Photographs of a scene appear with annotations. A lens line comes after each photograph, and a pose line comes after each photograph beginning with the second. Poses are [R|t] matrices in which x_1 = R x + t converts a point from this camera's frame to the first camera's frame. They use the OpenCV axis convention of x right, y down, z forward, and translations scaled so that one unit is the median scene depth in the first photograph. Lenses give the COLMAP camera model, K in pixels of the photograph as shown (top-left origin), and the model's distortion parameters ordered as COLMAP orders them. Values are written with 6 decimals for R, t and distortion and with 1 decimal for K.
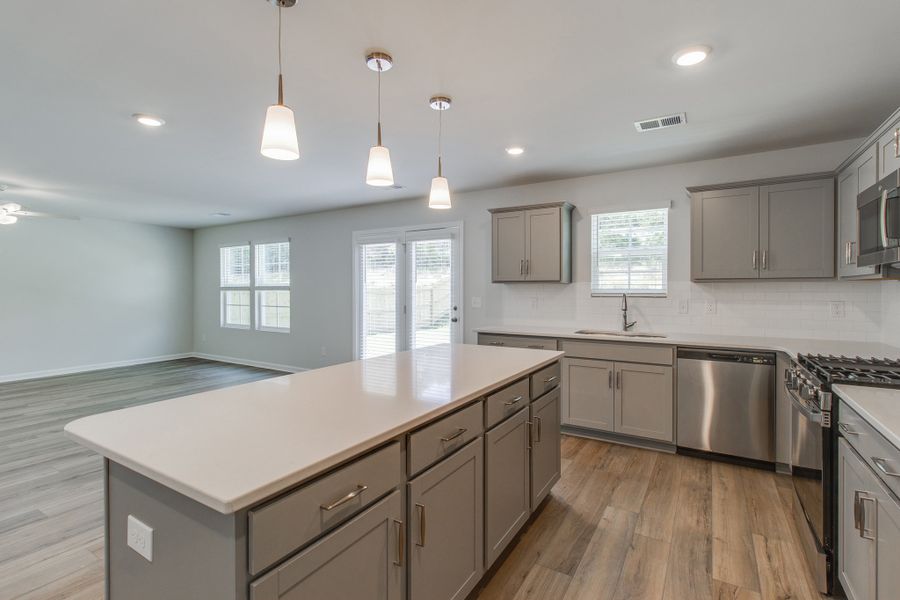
lens RADIAL K [[418.2, 0, 446.5], [0, 418.2, 293.3], [0, 0, 1]] dist [0.005278, 0.001887]
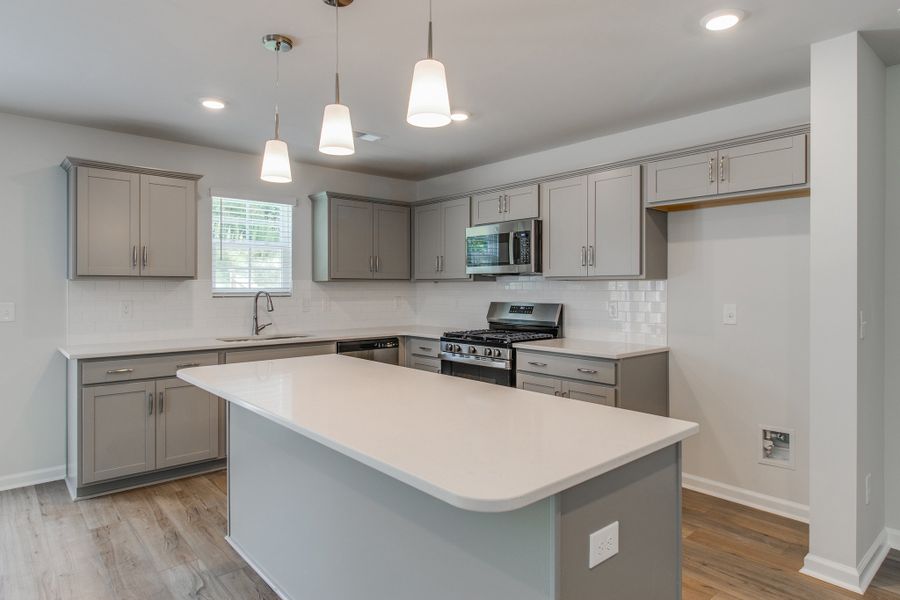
lens RADIAL K [[537.8, 0, 449.6], [0, 537.8, 299.7], [0, 0, 1]] dist [0.000725, 0.002891]
pose [[0.296414, -0.017766, 0.954894, -0.396520], [0.012714, 0.999812, 0.014655, 0.002652], [-0.954975, 0.007797, 0.296585, 0.191538]]
